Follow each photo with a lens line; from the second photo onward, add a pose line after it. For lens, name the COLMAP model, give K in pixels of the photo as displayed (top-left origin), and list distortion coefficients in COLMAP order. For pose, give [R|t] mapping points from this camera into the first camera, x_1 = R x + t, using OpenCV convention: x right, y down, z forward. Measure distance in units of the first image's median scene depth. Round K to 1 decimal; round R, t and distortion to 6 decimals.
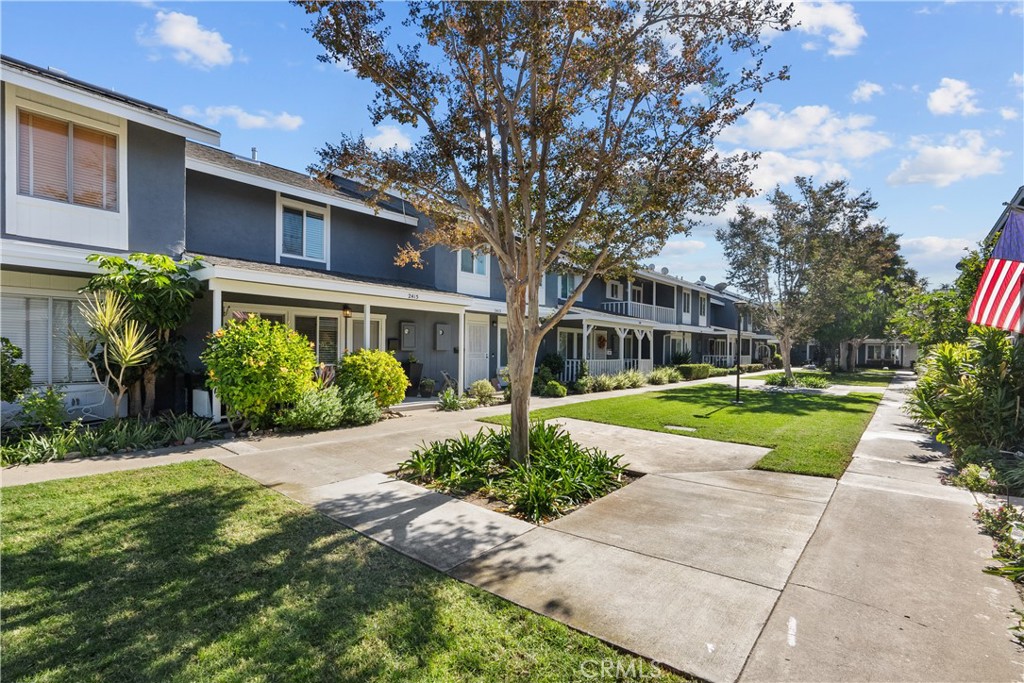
lens RADIAL K [[486.1, 0, 512.0], [0, 486.1, 341.5], [0, 0, 1]] dist [0.021822, 0.000029]
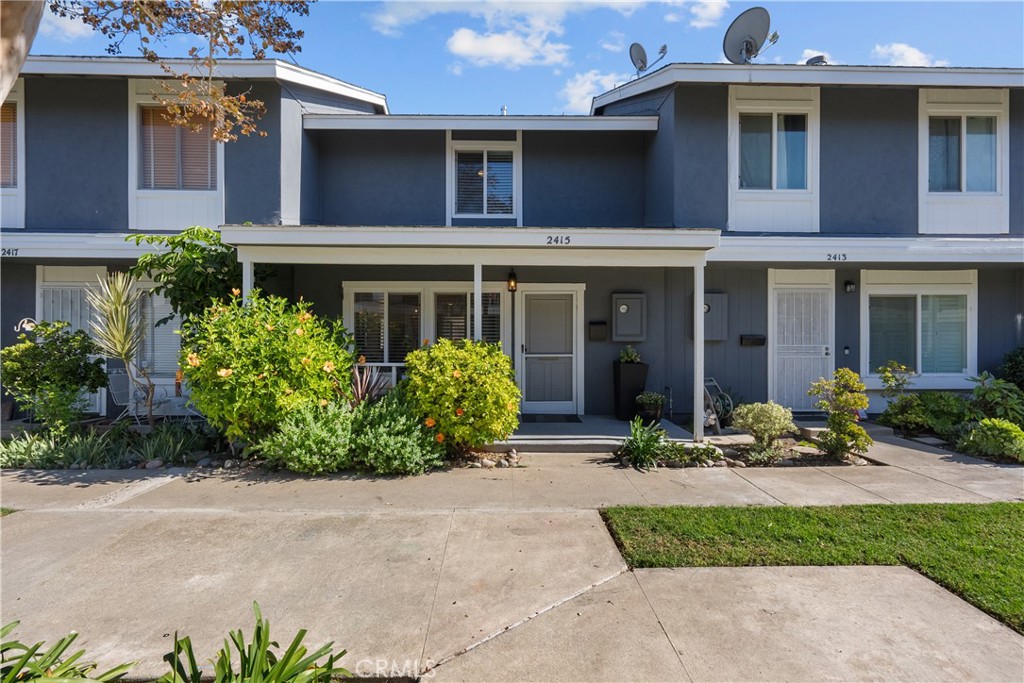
lens RADIAL K [[486.1, 0, 512.0], [0, 486.1, 341.5], [0, 0, 1]] dist [0.021822, 0.000029]
pose [[0.642341, 0.004215, -0.766407, 0.187753], [0.016634, 0.999673, 0.019439, 0.006417], [0.766238, -0.025235, 0.642061, 0.640559]]
